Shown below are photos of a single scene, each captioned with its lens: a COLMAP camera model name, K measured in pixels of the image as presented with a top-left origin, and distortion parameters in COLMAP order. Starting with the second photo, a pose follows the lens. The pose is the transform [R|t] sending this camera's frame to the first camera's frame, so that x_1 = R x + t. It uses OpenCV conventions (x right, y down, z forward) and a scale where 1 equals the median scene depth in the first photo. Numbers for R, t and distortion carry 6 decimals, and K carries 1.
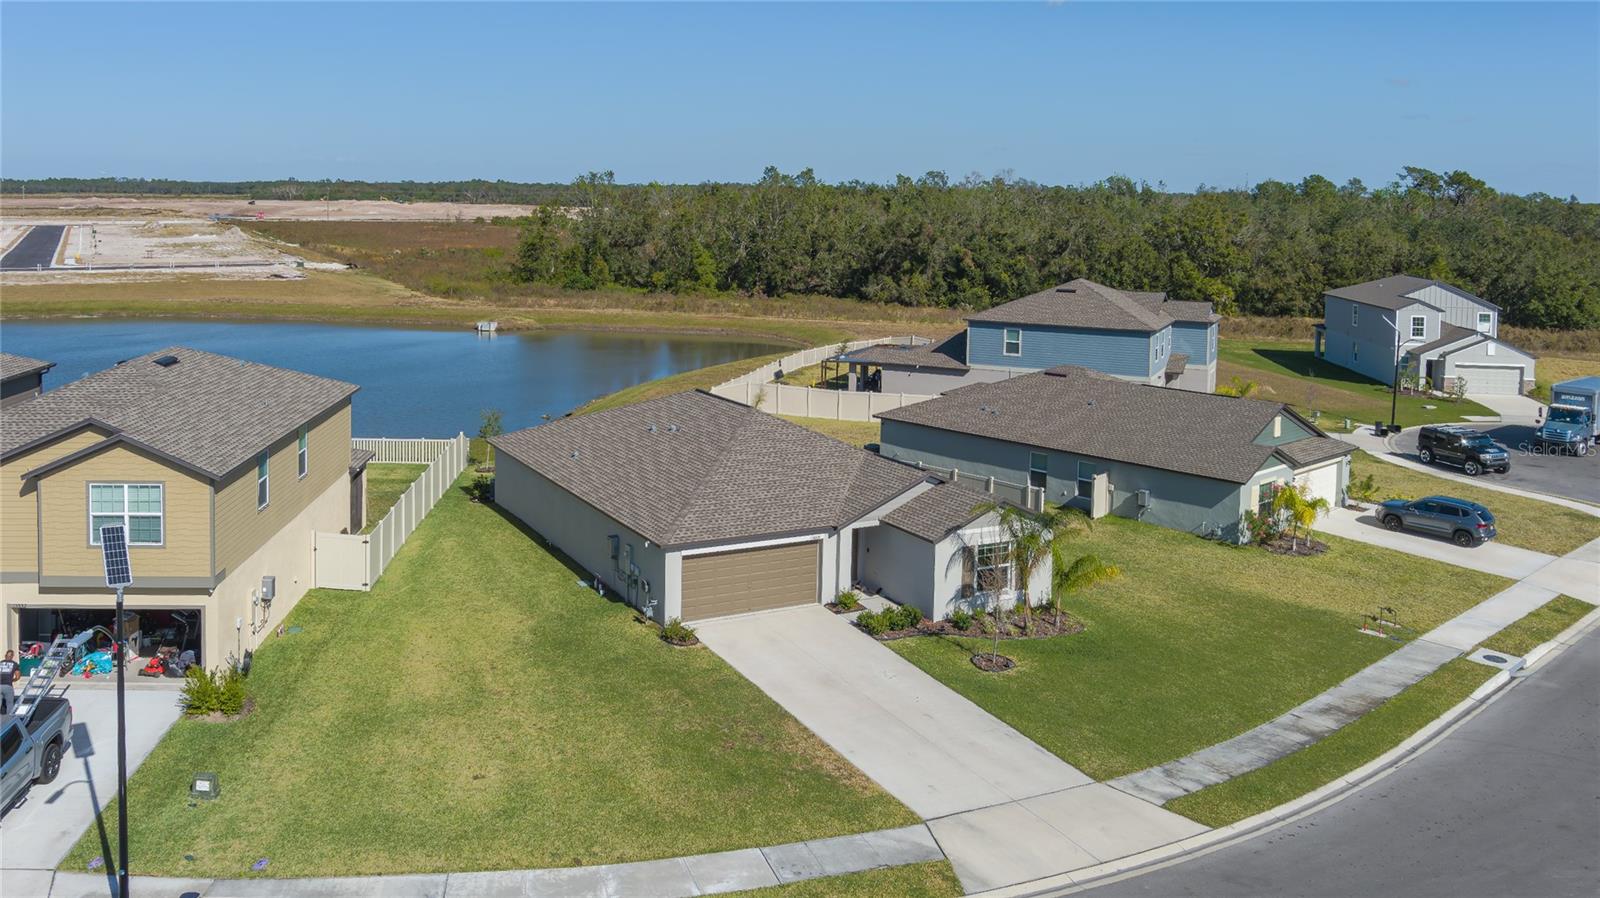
lens RADIAL K [[1377.8, 0, 705.2], [0, 1377.8, 229.9], [0, 0, 1]] dist [-0.035976, -0.005768]
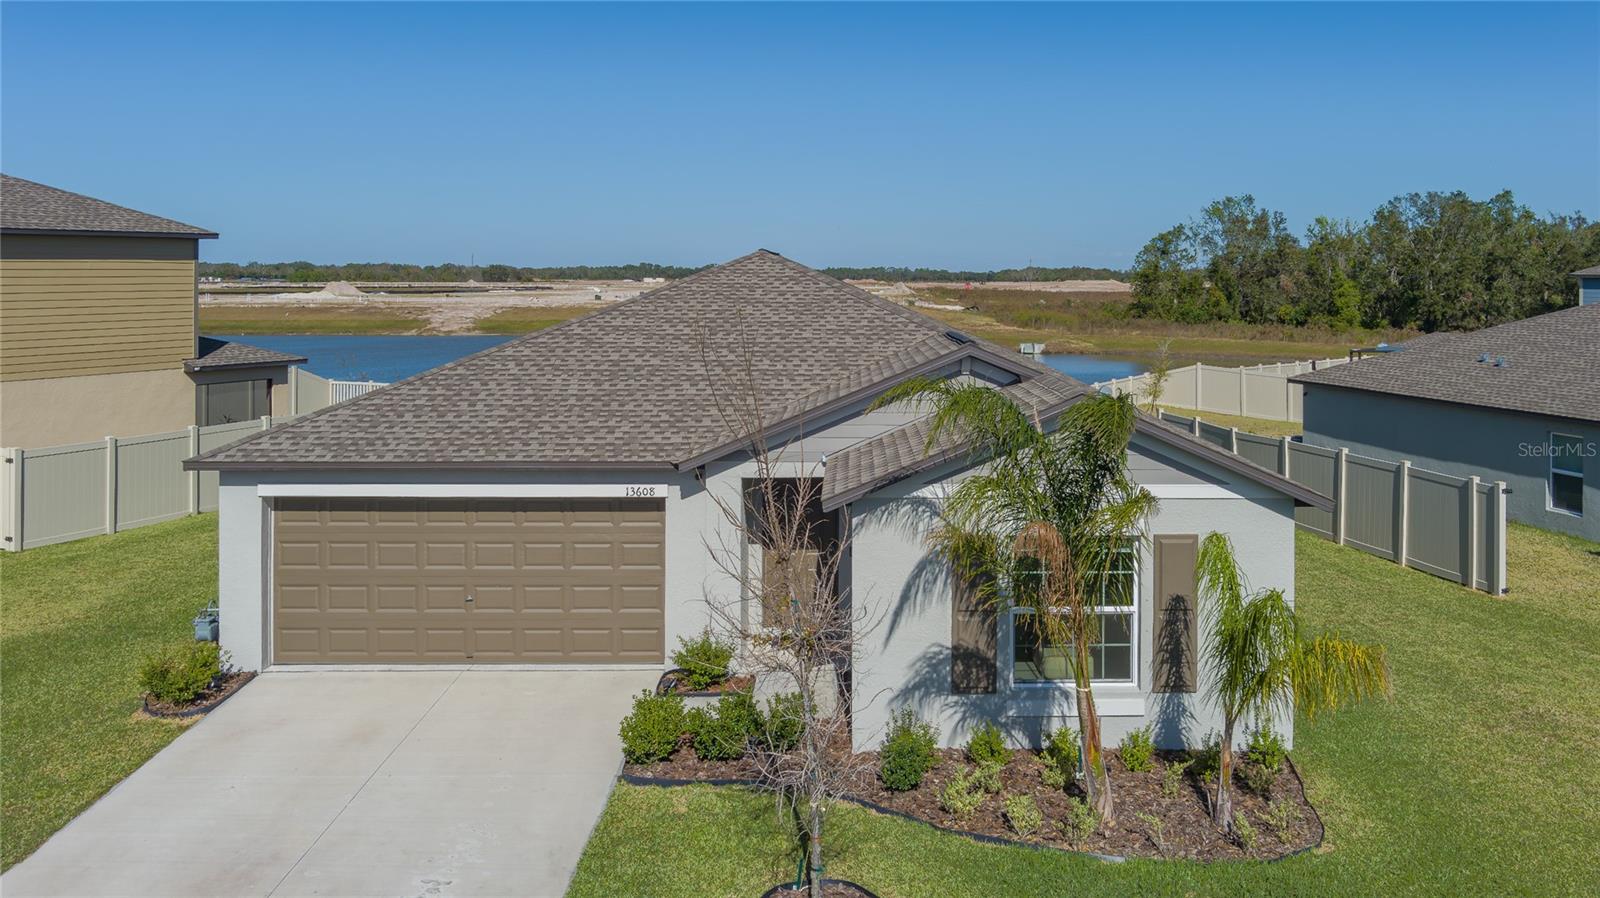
lens RADIAL K [[1341.1, 0, 882.2], [0, 1341.1, 269.0], [0, 0, 1]] dist [-0.021057, -0.004291]
pose [[0.909224, -0.010786, -0.416168, 0.295312], [-0.008276, 0.998998, -0.043973, 0.173033], [0.416226, 0.043425, 0.908224, 0.666144]]
